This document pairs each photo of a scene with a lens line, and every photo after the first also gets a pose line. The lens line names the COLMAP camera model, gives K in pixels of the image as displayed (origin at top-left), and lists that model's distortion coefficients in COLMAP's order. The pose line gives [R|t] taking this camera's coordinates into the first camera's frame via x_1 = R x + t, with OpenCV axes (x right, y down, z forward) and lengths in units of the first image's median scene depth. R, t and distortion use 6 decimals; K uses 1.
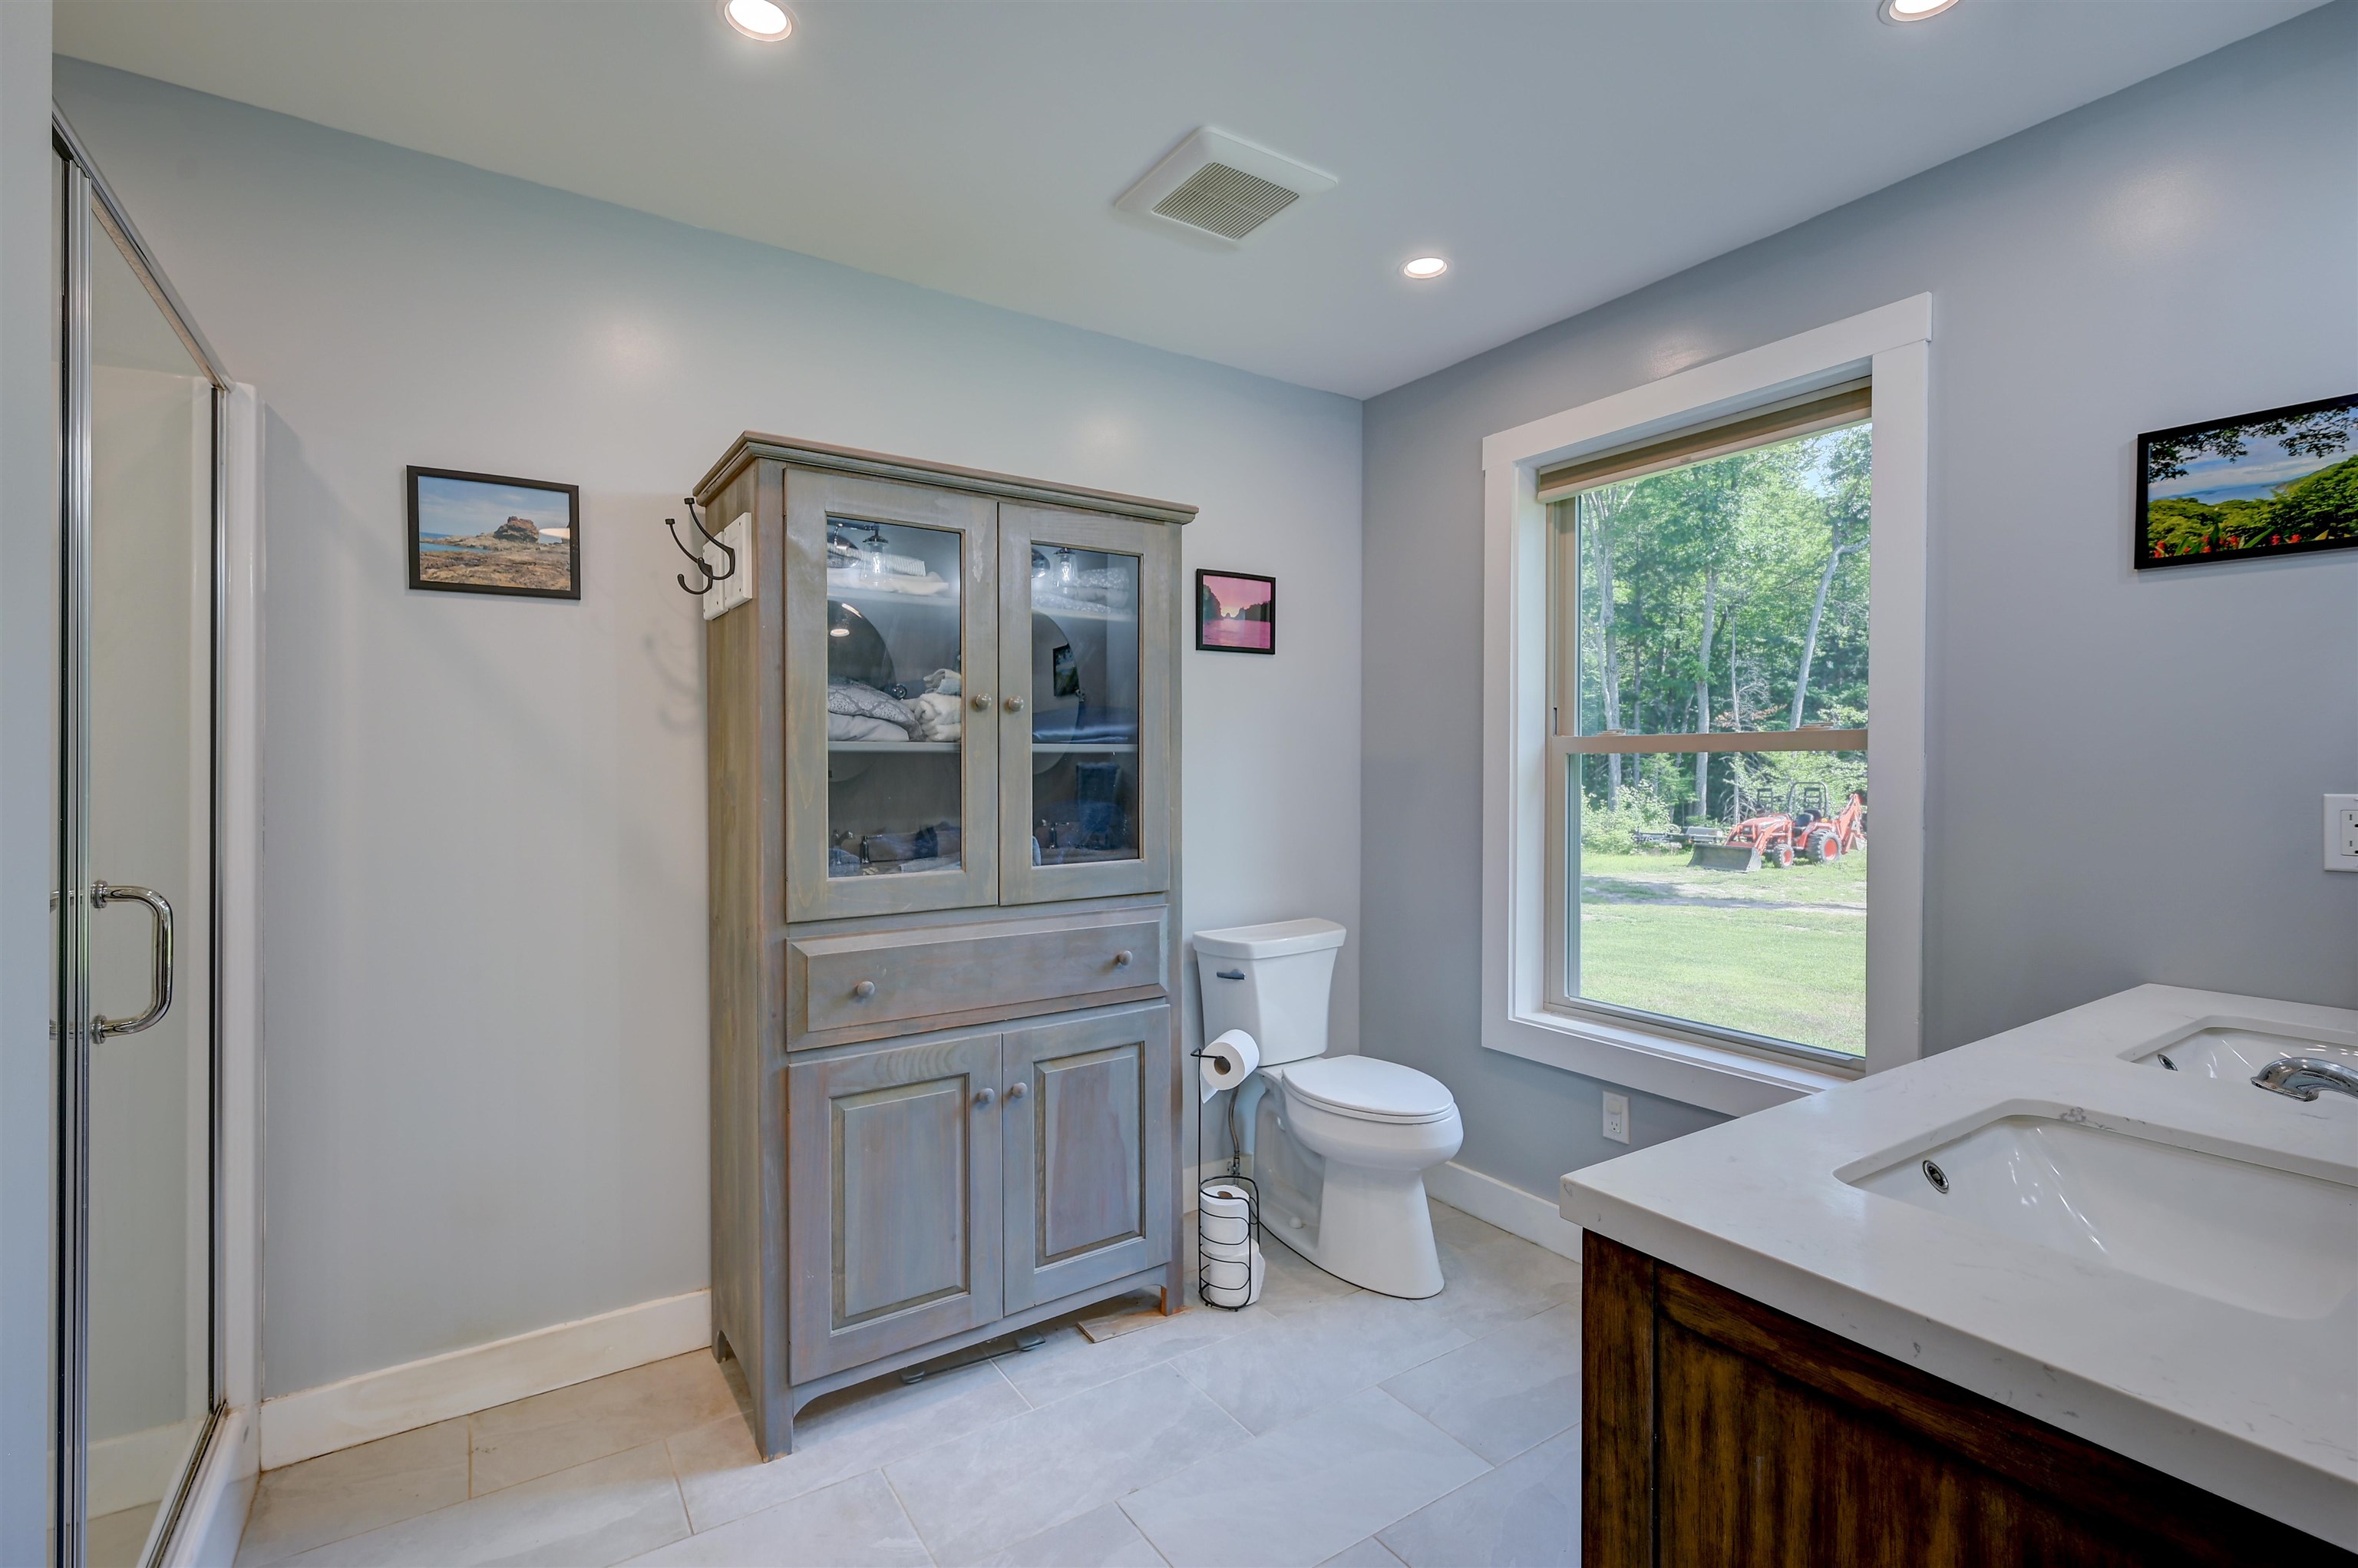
lens RADIAL K [[1060.9, 0, 1170.5], [0, 1060.9, 770.3], [0, 0, 1]] dist [0.000889, 0.000360]
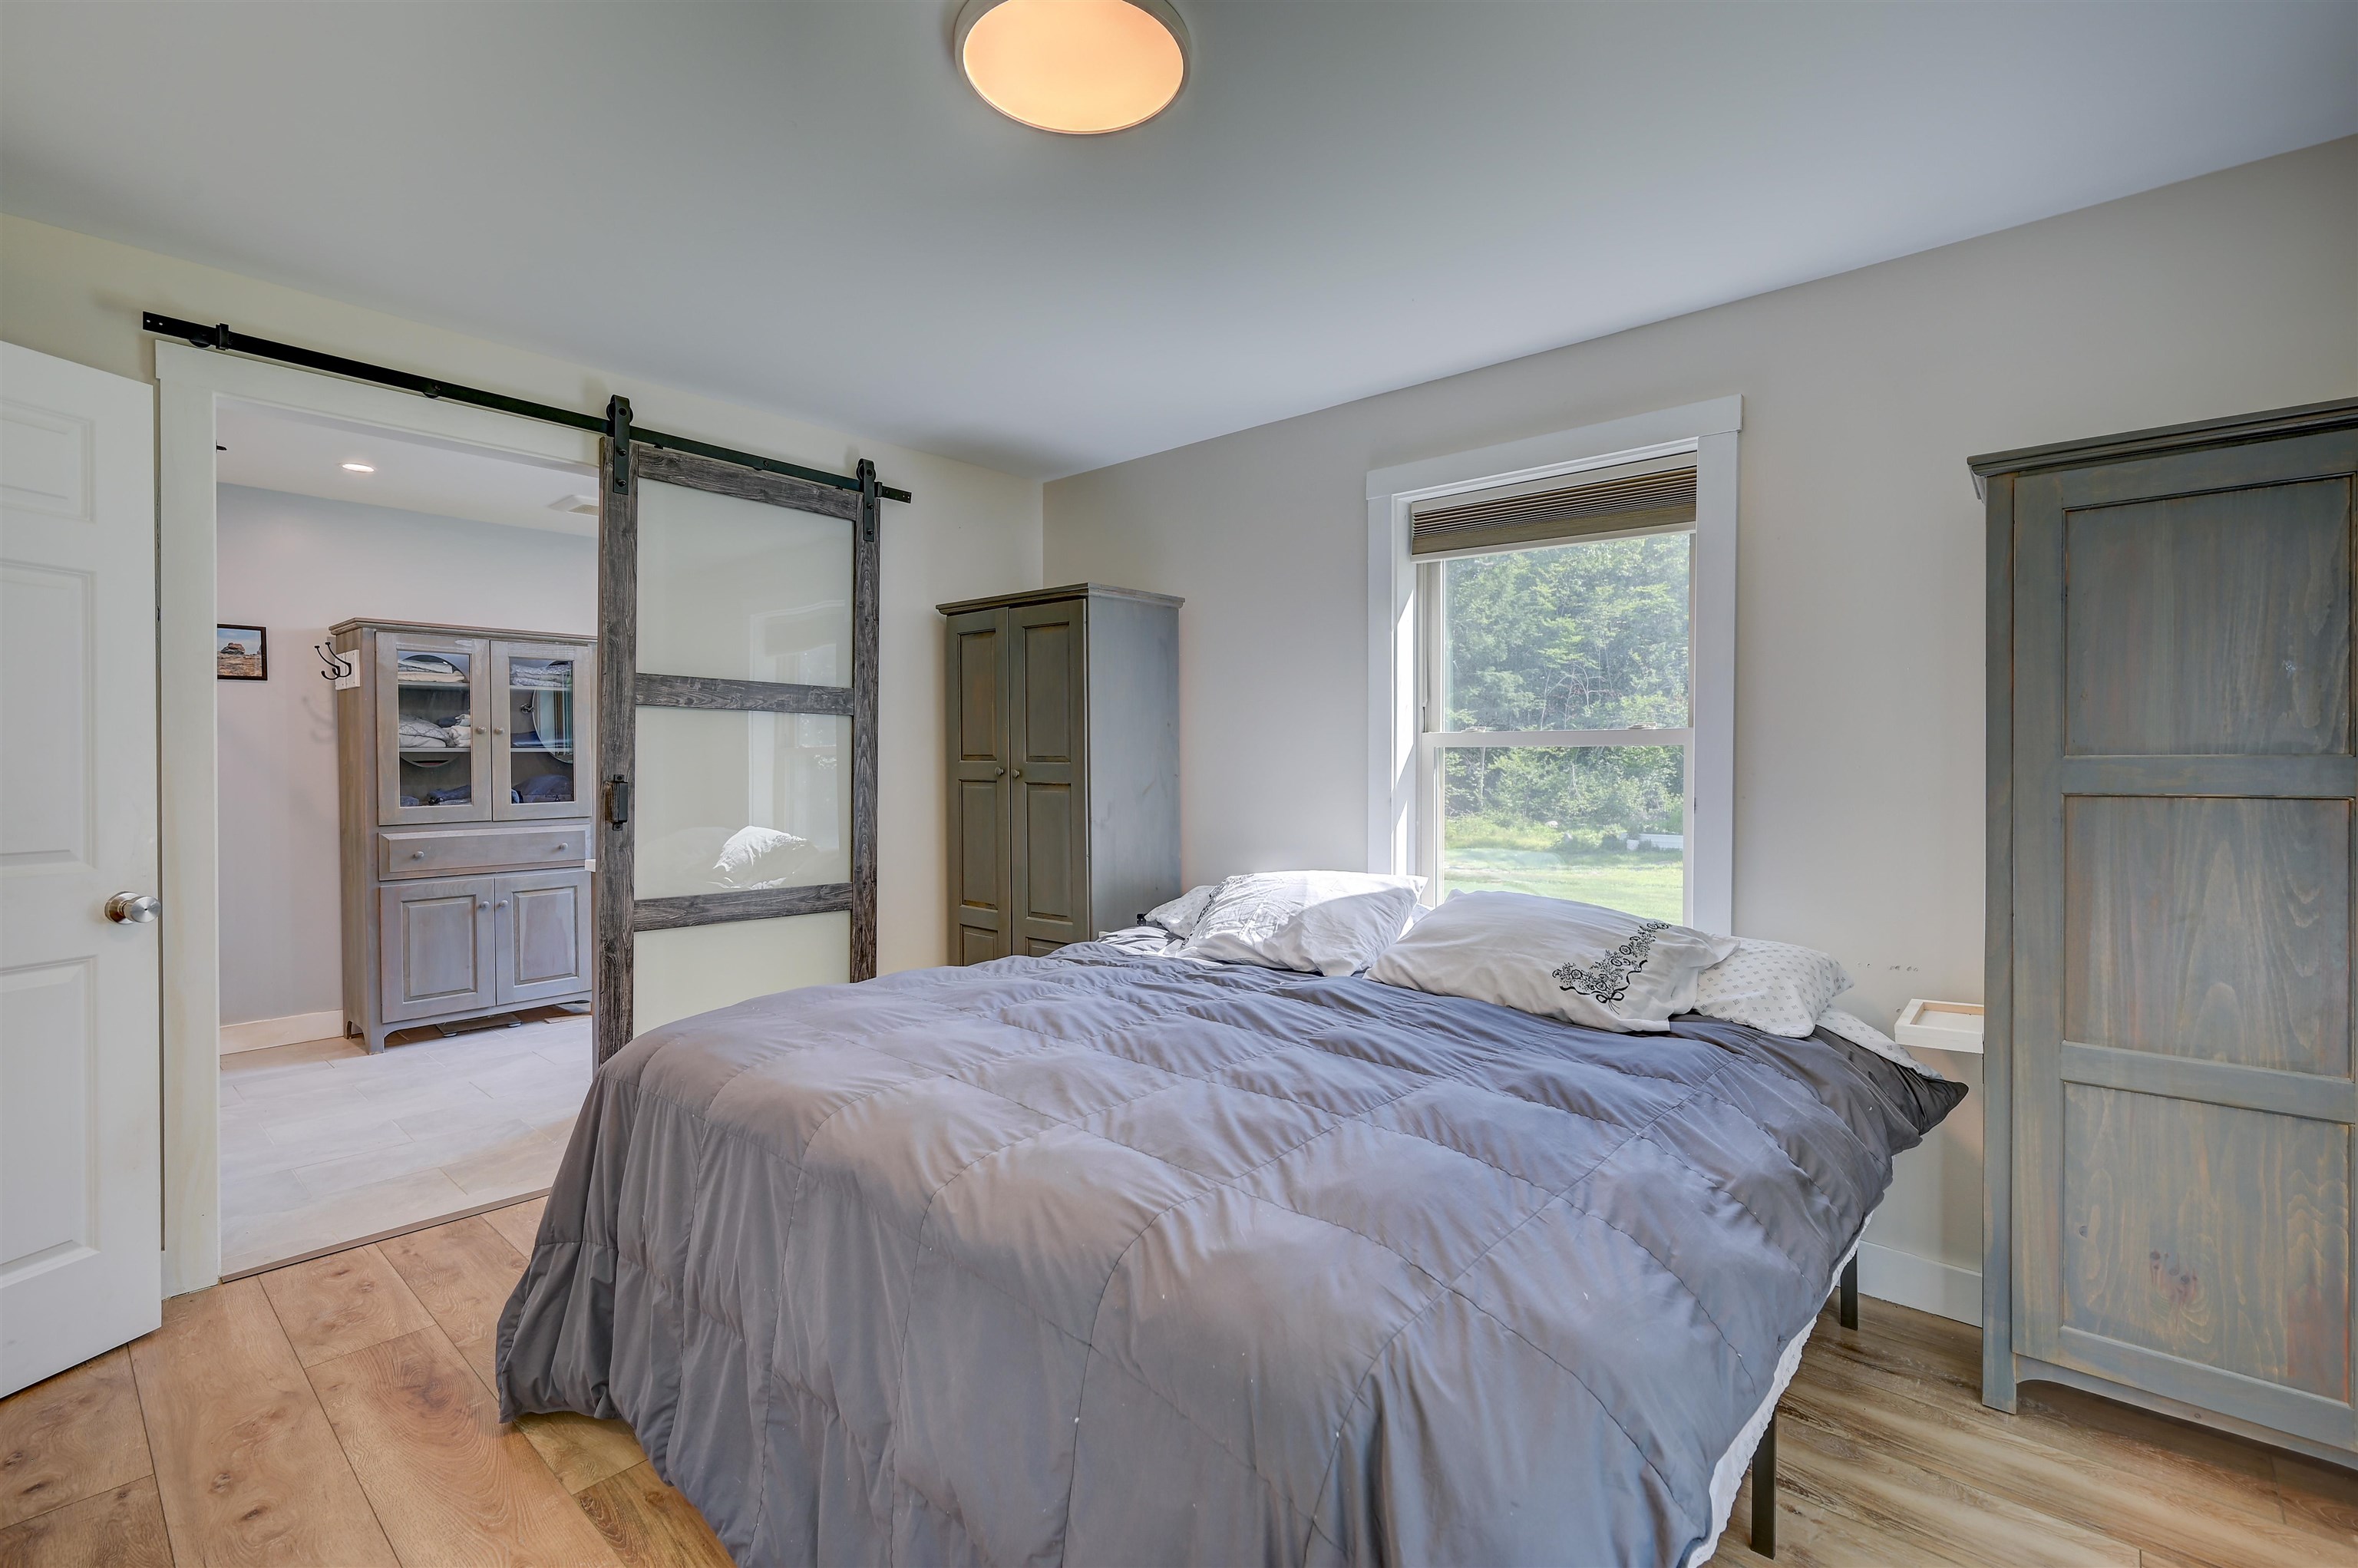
lens RADIAL K [[1060.9, 0, 1183.9], [0, 1060.9, 774.6], [0, 0, 1]] dist [0.000889, 0.000360]
pose [[0.967036, -0.003098, 0.254623, 0.687887], [-0.001159, 0.999862, 0.016568, -0.009062], [-0.254639, -0.016317, 0.966899, -1.551497]]
